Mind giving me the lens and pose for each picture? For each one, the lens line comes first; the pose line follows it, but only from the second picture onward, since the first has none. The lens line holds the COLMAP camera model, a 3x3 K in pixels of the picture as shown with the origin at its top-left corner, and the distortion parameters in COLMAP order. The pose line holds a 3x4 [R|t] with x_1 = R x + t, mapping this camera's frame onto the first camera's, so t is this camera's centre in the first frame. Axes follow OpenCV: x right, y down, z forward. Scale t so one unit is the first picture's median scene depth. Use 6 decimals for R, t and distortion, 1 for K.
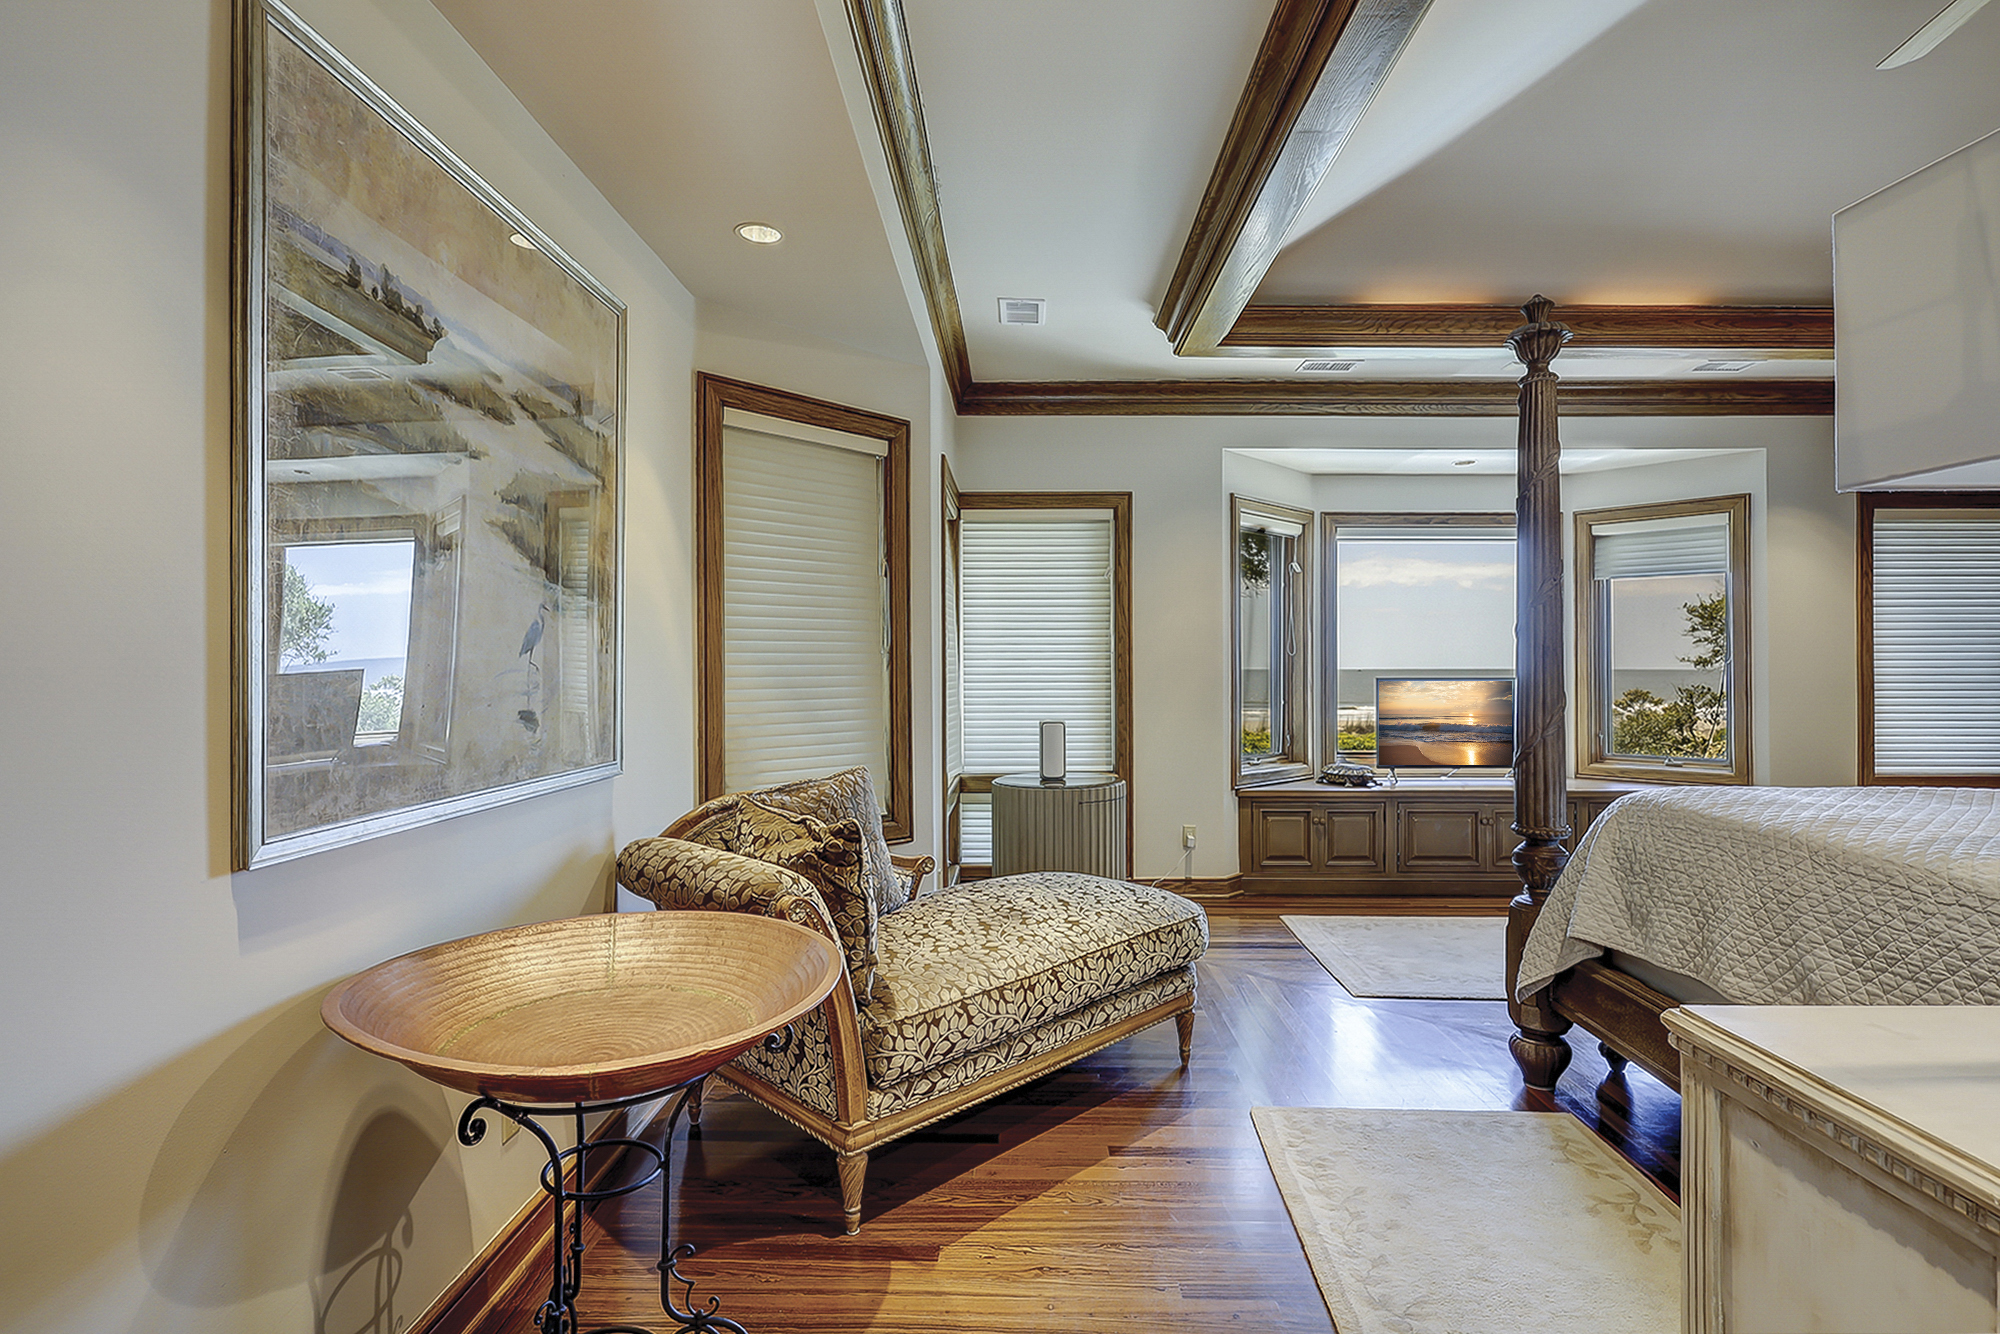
lens RADIAL K [[972.5, 0, 1000.0], [0, 972.5, 667.0], [0, 0, 1]] dist [-0.010487, 0.000061]
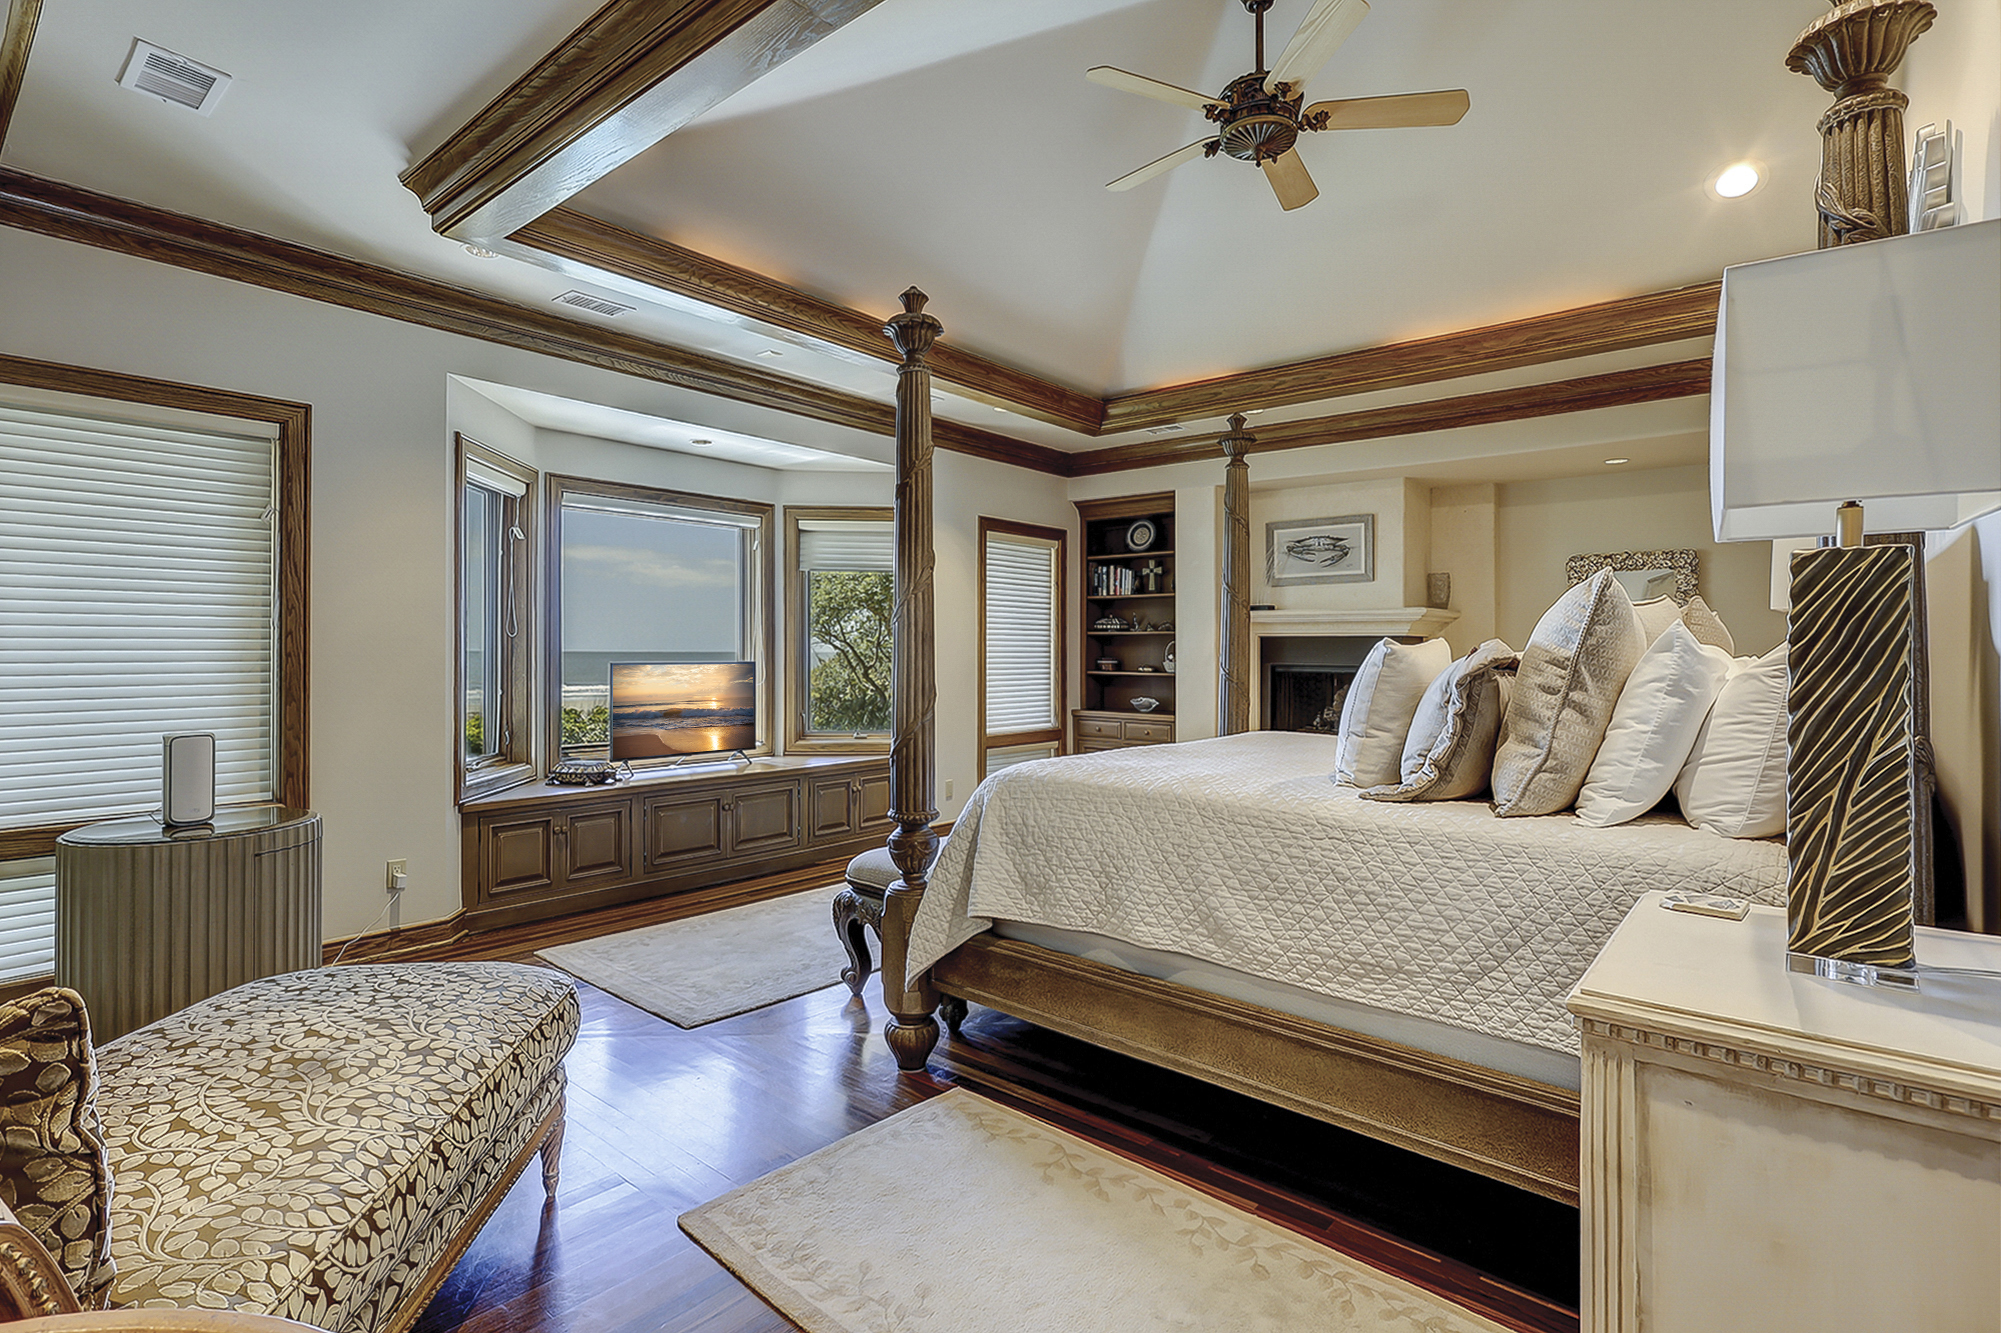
lens RADIAL K [[974.8, 0, 1000.8], [0, 974.8, 640.1], [0, 0, 1]] dist [-0.008591, 0.001004]
pose [[0.631386, 0.010212, 0.775402, -0.100979], [-0.004075, 0.999943, -0.009850, -0.002325], [-0.775458, 0.003059, 0.631391, 0.164885]]
